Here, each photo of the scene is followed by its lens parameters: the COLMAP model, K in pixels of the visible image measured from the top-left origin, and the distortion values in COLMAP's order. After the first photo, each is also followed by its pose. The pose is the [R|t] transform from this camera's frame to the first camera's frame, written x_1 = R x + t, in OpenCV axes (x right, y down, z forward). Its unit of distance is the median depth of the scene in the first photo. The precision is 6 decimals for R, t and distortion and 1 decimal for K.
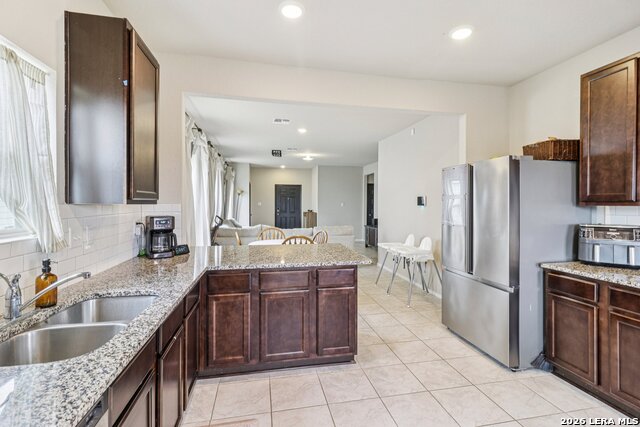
lens RADIAL K [[297.1, 0, 320.7], [0, 297.1, 204.4], [0, 0, 1]] dist [0.004765, -0.000268]
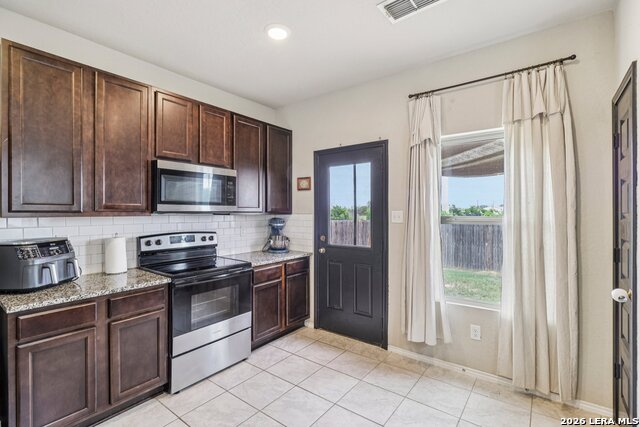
lens RADIAL K [[297.1, 0, 320.4], [0, 297.1, 213.1], [0, 0, 1]] dist [0.004765, -0.000268]
pose [[-0.658162, -0.004012, 0.752866, -0.058965], [-0.000051, 0.999986, 0.005284, -0.003723], [-0.752877, 0.003440, -0.658153, 0.284570]]
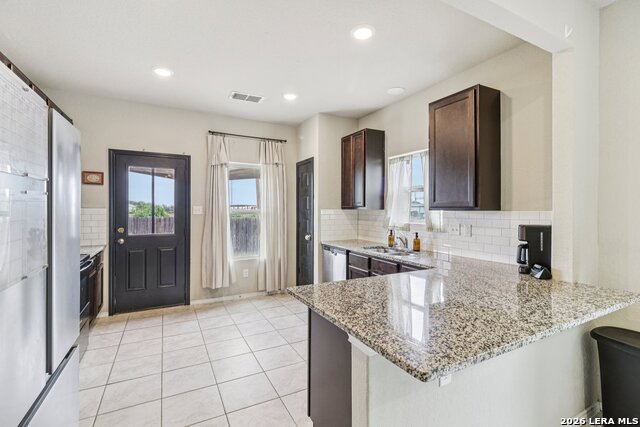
lens RADIAL K [[297.1, 0, 319.0], [0, 297.1, 209.6], [0, 0, 1]] dist [0.004765, -0.000268]
pose [[-0.960723, -0.007508, -0.277409, 0.097287], [-0.007739, 0.999970, -0.000263, -0.000089], [0.277403, 0.001894, -0.960752, 0.550805]]
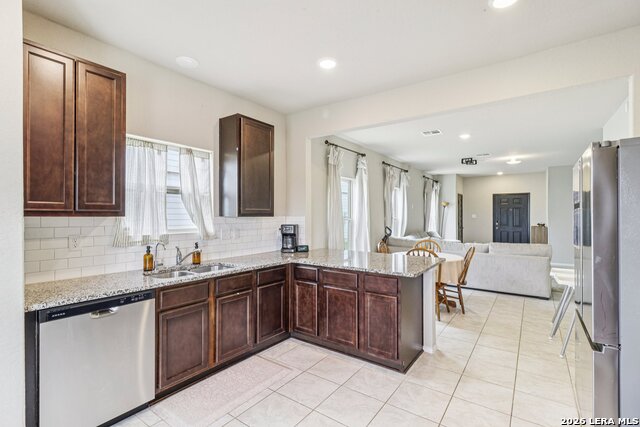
lens RADIAL K [[297.1, 0, 321.0], [0, 297.1, 214.7], [0, 0, 1]] dist [0.004765, -0.000268]
pose [[0.679883, -0.005040, -0.733303, 0.219968], [0.000567, 0.999980, -0.006347, -0.000413], [0.733320, 0.003899, 0.679872, 0.034078]]
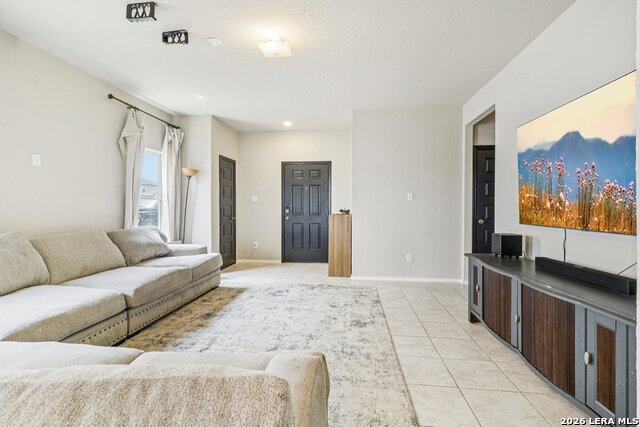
lens RADIAL K [[297.1, 0, 321.3], [0, 297.1, 208.6], [0, 0, 1]] dist [0.004765, -0.000268]
pose [[0.952070, 0.000197, -0.305879, 0.114512], [0.000272, 0.999999, 0.001491, 0.023725], [0.305879, -0.001503, 0.952069, 0.764857]]
